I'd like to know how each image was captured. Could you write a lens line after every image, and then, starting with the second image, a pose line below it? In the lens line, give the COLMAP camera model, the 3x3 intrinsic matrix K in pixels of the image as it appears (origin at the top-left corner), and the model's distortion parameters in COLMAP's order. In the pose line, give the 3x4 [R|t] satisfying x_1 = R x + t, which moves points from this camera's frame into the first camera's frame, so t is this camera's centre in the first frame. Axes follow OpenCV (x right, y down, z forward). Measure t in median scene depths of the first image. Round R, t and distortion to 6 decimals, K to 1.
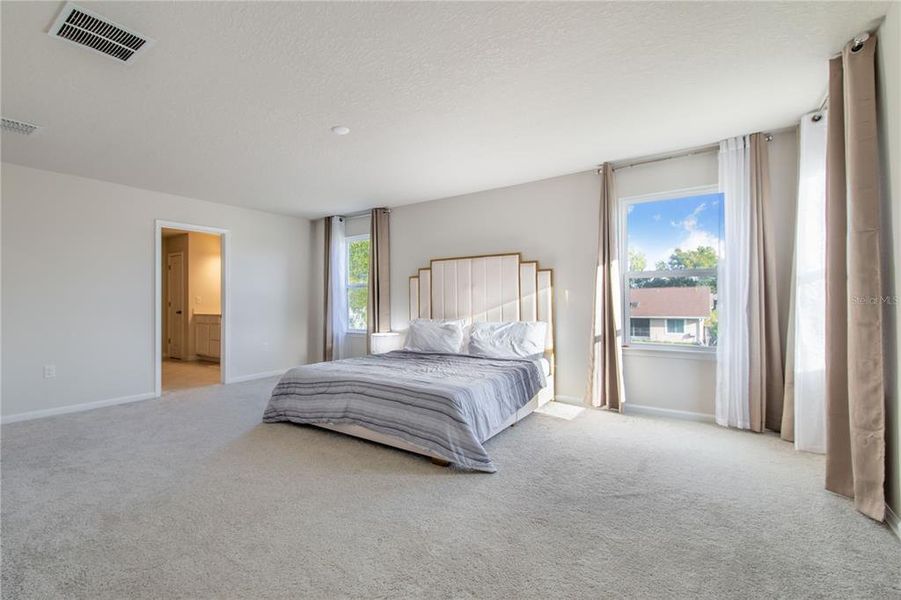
lens RADIAL K [[371.2, 0, 448.6], [0, 371.2, 296.3], [0, 0, 1]] dist [0.003430, -0.000058]
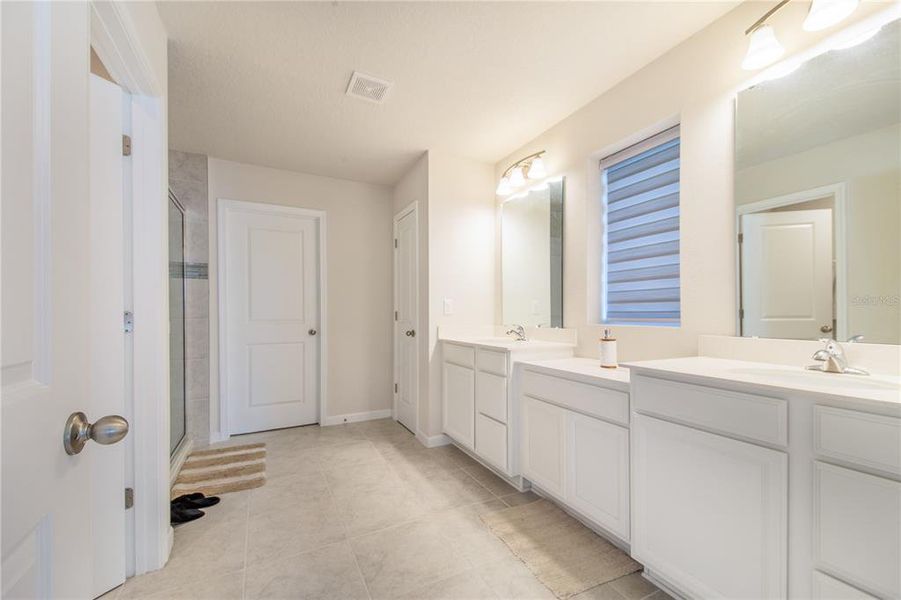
lens RADIAL K [[371.2, 0, 450.8], [0, 371.2, 307.0], [0, 0, 1]] dist [0.003430, -0.000058]
pose [[0.860173, -0.005739, -0.509970, -0.457457], [0.005195, 0.999983, -0.002491, 0.012035], [0.509976, -0.000506, 0.860188, 0.643148]]
